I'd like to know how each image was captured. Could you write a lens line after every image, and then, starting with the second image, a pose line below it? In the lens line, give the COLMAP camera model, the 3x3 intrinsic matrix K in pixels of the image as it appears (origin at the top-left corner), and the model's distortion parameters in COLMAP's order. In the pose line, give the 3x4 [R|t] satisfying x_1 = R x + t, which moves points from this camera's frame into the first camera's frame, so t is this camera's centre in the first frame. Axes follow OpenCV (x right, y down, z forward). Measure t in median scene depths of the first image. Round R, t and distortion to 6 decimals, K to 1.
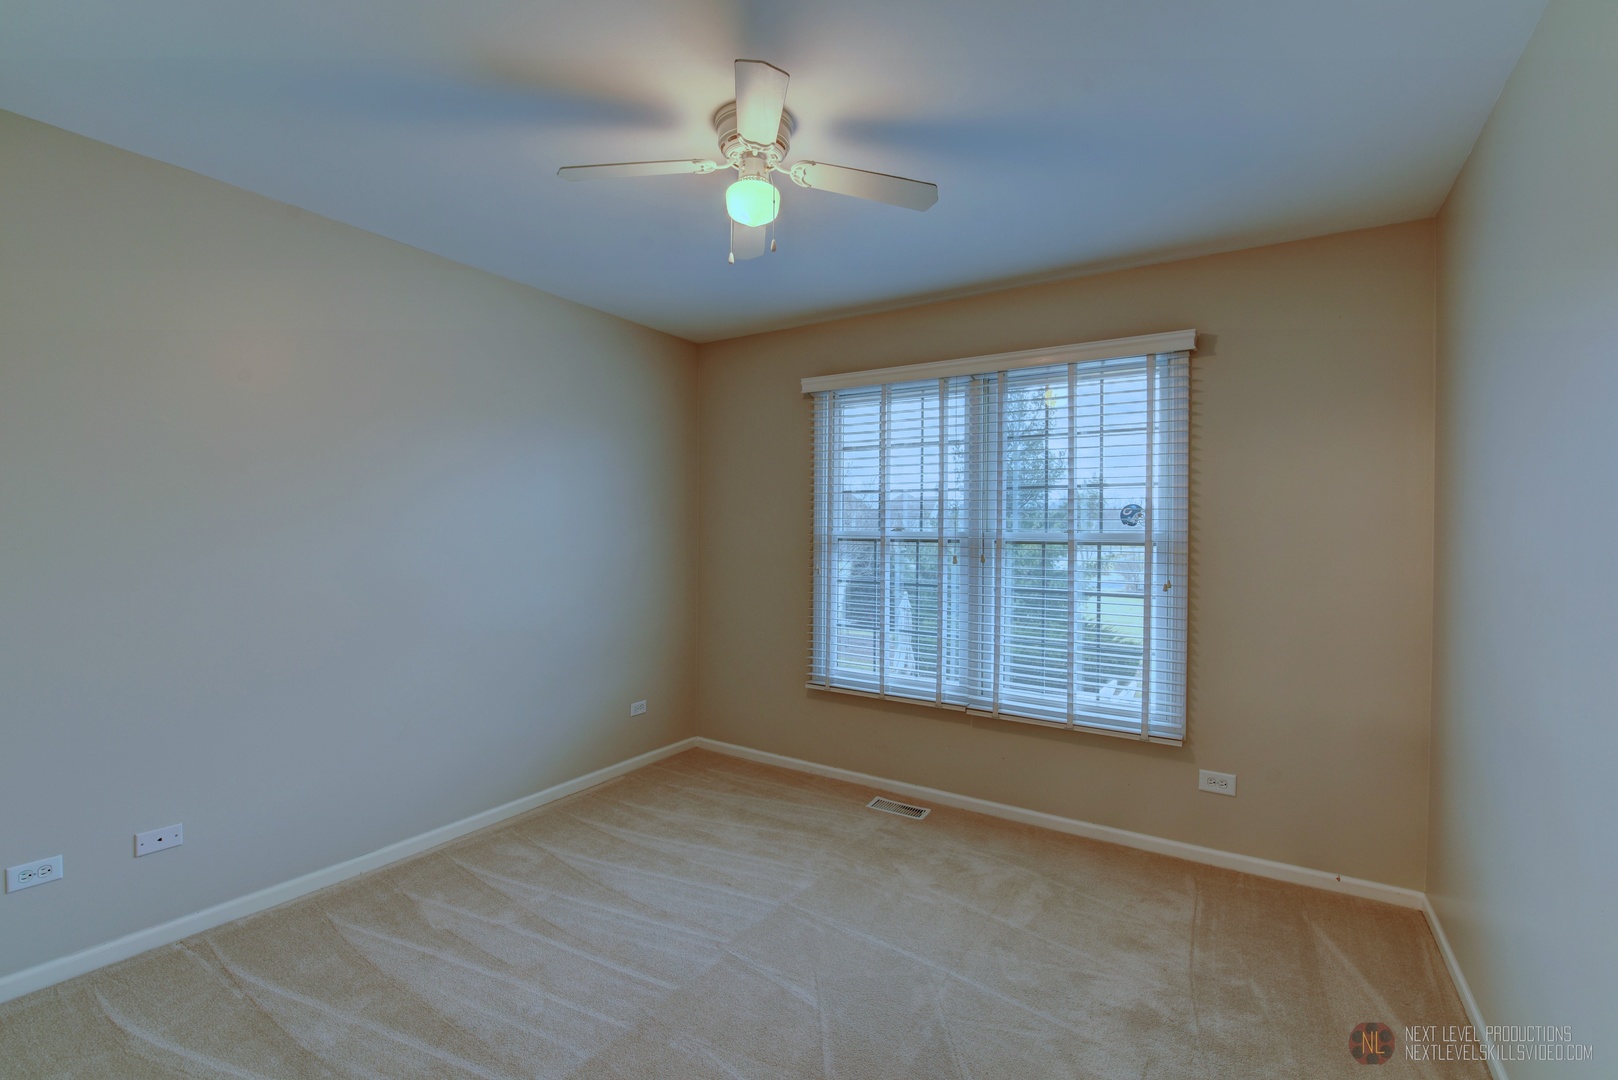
lens RADIAL K [[722.1, 0, 809.0], [0, 722.1, 540.0], [0, 0, 1]] dist [-0.000813, -0.000070]
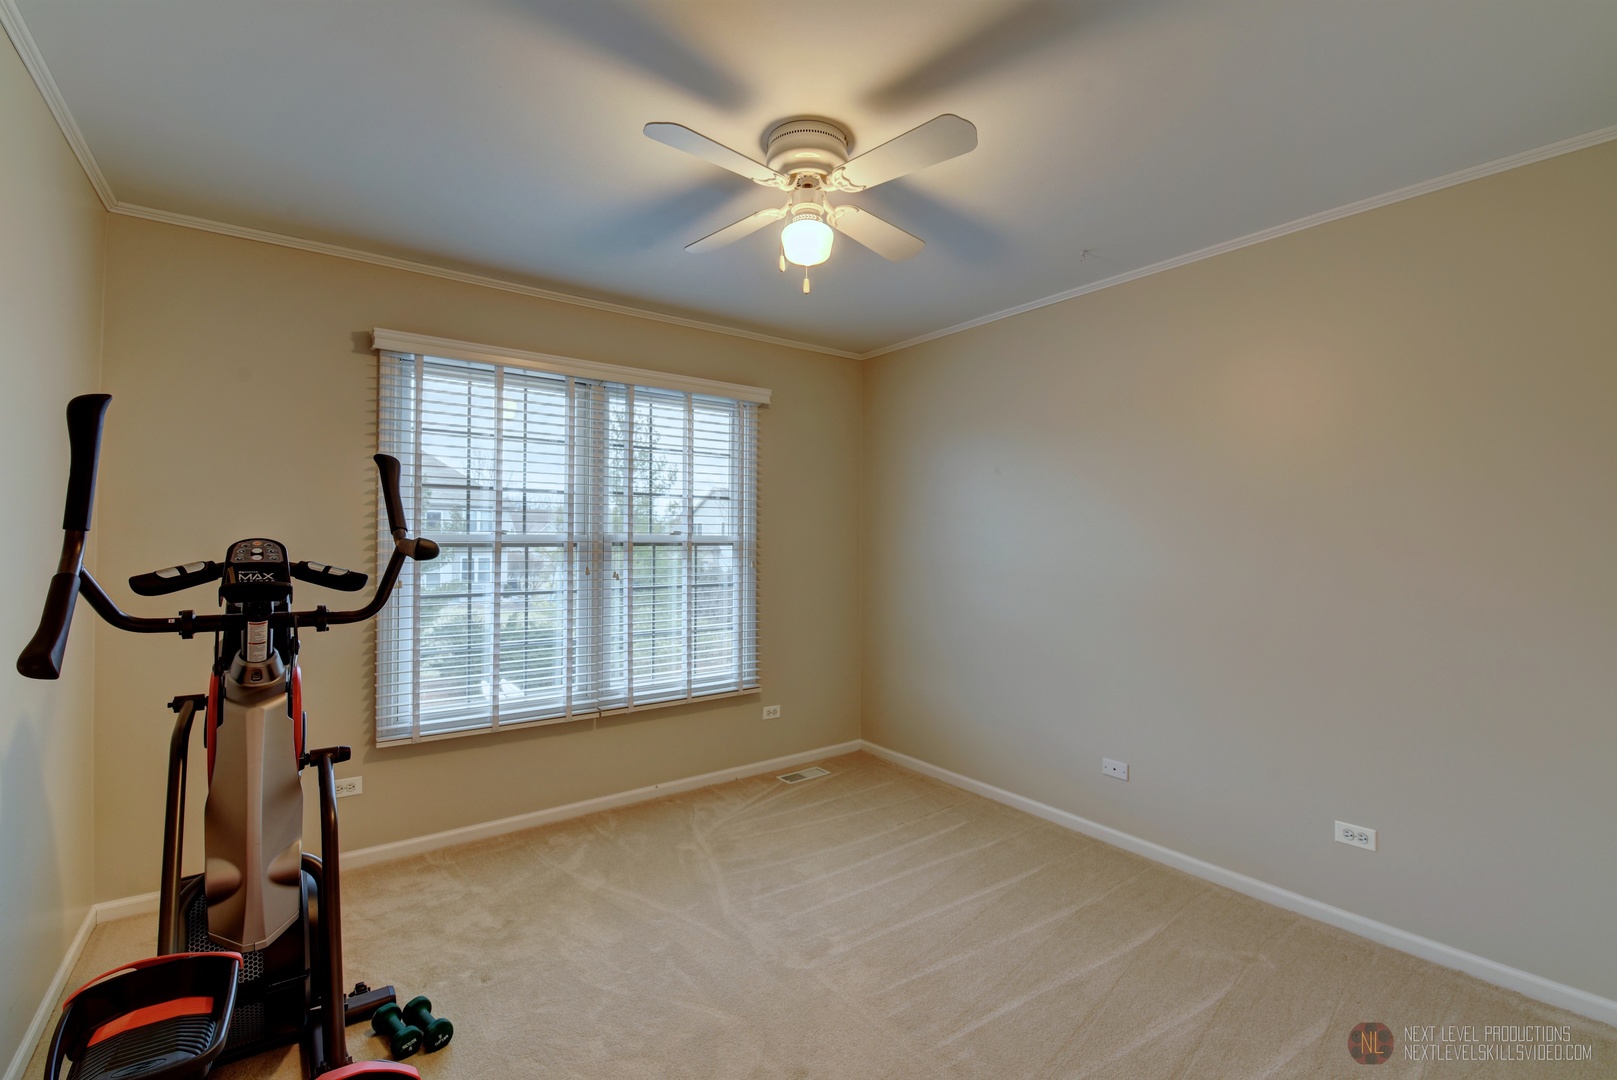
lens RADIAL K [[700.2, 0, 808.5], [0, 700.2, 540.0], [0, 0, 1]] dist [-0.001271, -0.000069]
pose [[0.357025, -0.011093, 0.934029, -0.497913], [0.009126, 0.999923, 0.008388, -0.008657], [-0.934050, 0.005529, 0.357099, 0.321291]]
